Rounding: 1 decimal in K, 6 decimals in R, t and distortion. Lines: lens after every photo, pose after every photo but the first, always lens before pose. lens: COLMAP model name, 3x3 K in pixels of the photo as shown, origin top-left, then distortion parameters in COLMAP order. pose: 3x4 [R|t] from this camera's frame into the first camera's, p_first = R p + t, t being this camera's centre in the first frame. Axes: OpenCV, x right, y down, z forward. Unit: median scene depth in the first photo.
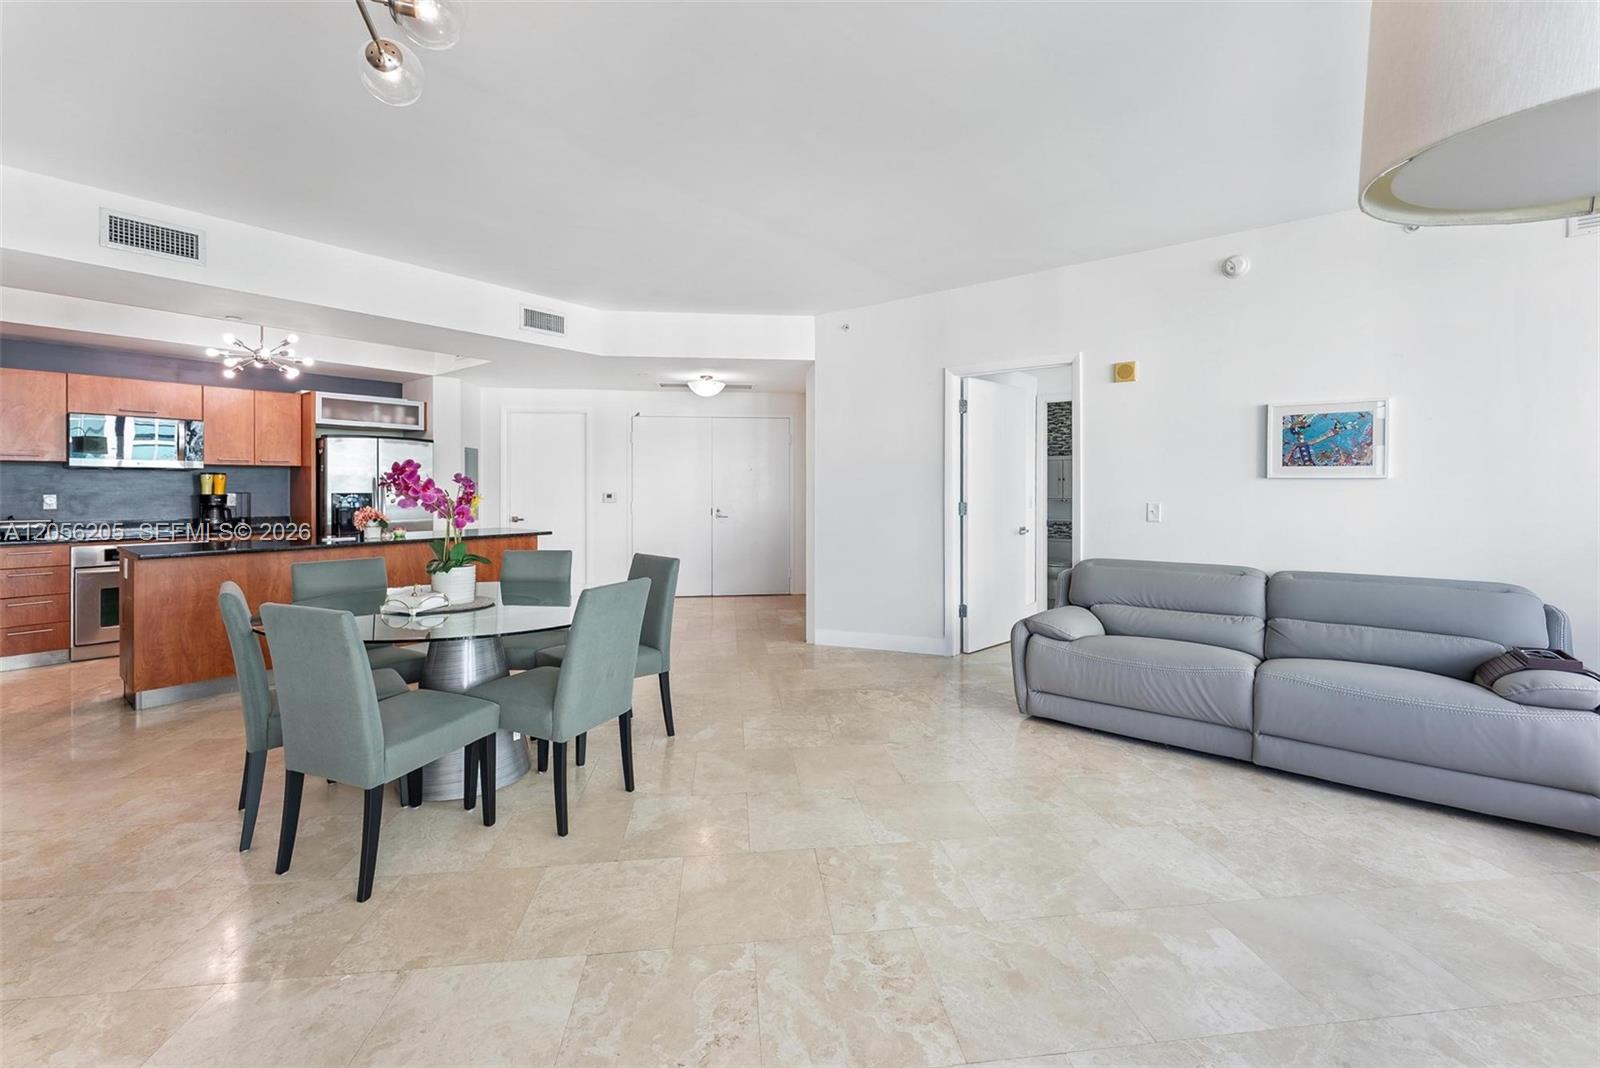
lens RADIAL K [[635.0, 0, 804.0], [0, 635.0, 491.6], [0, 0, 1]] dist [-0.005038, -0.000376]
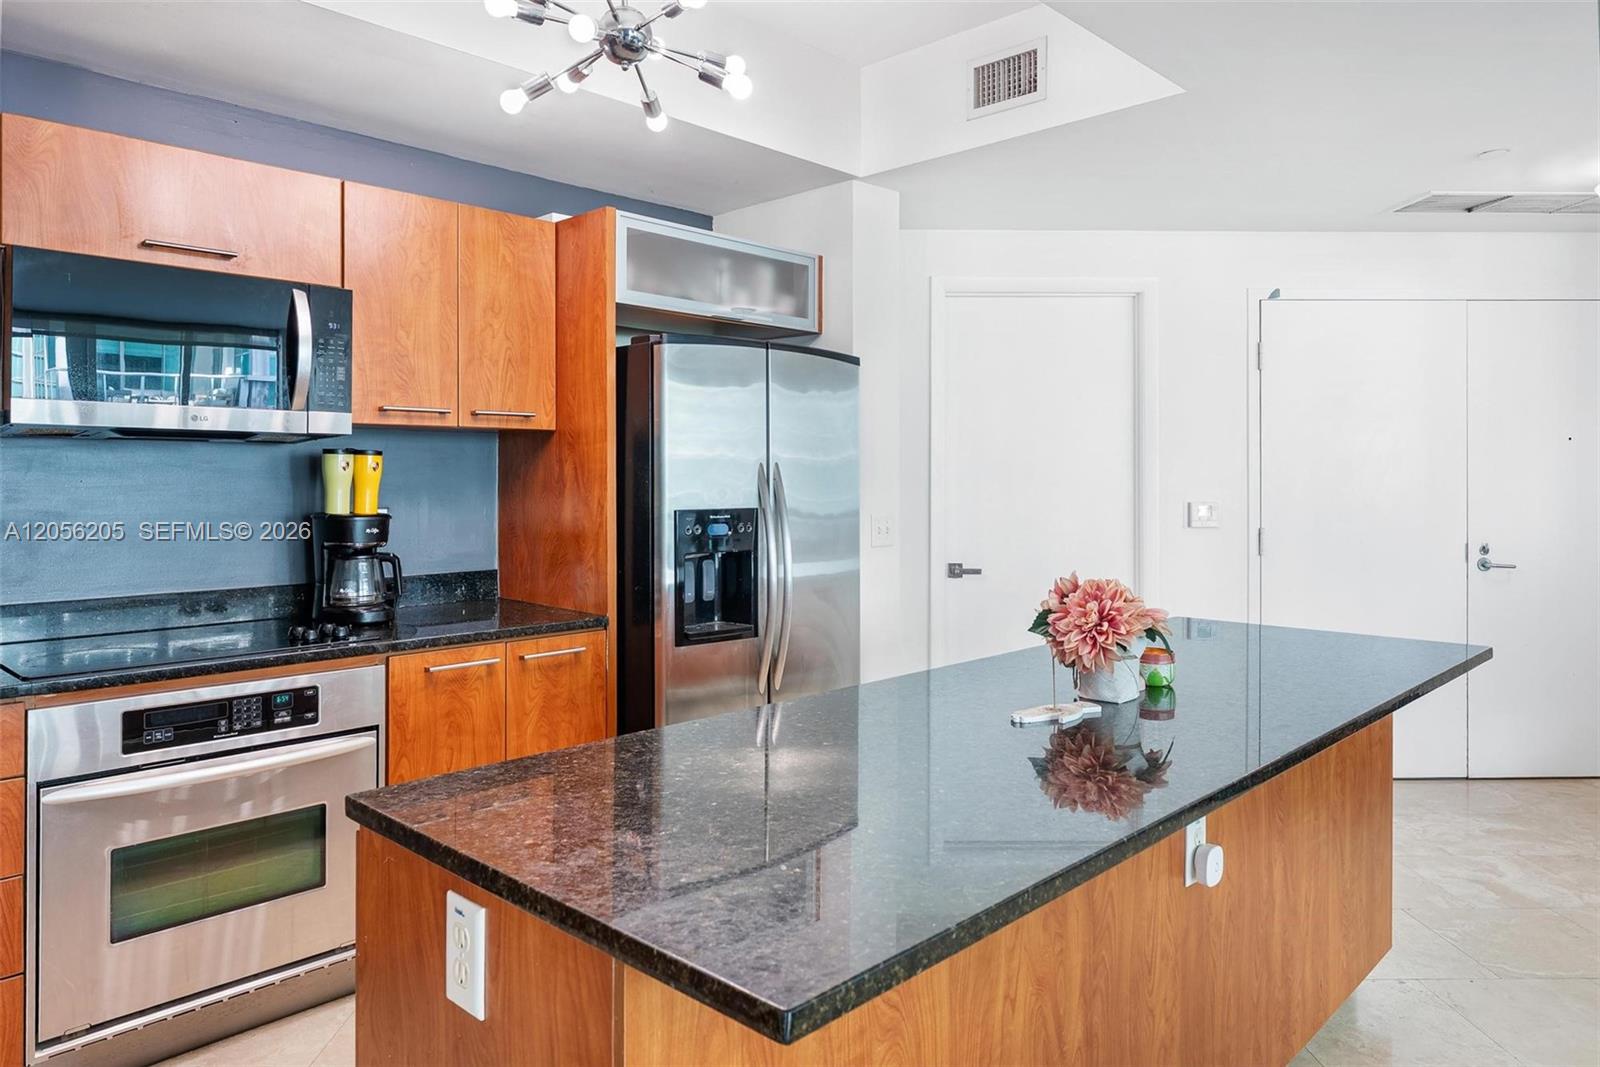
lens RADIAL K [[1033.7, 0, 797.9], [0, 1033.7, 475.6], [0, 0, 1]] dist [0.007758, -0.005853]
pose [[0.996066, 0.001397, -0.088605, -0.656199], [-0.001805, 0.999988, -0.004530, -0.013813], [0.088598, 0.004672, 0.996057, 0.478148]]
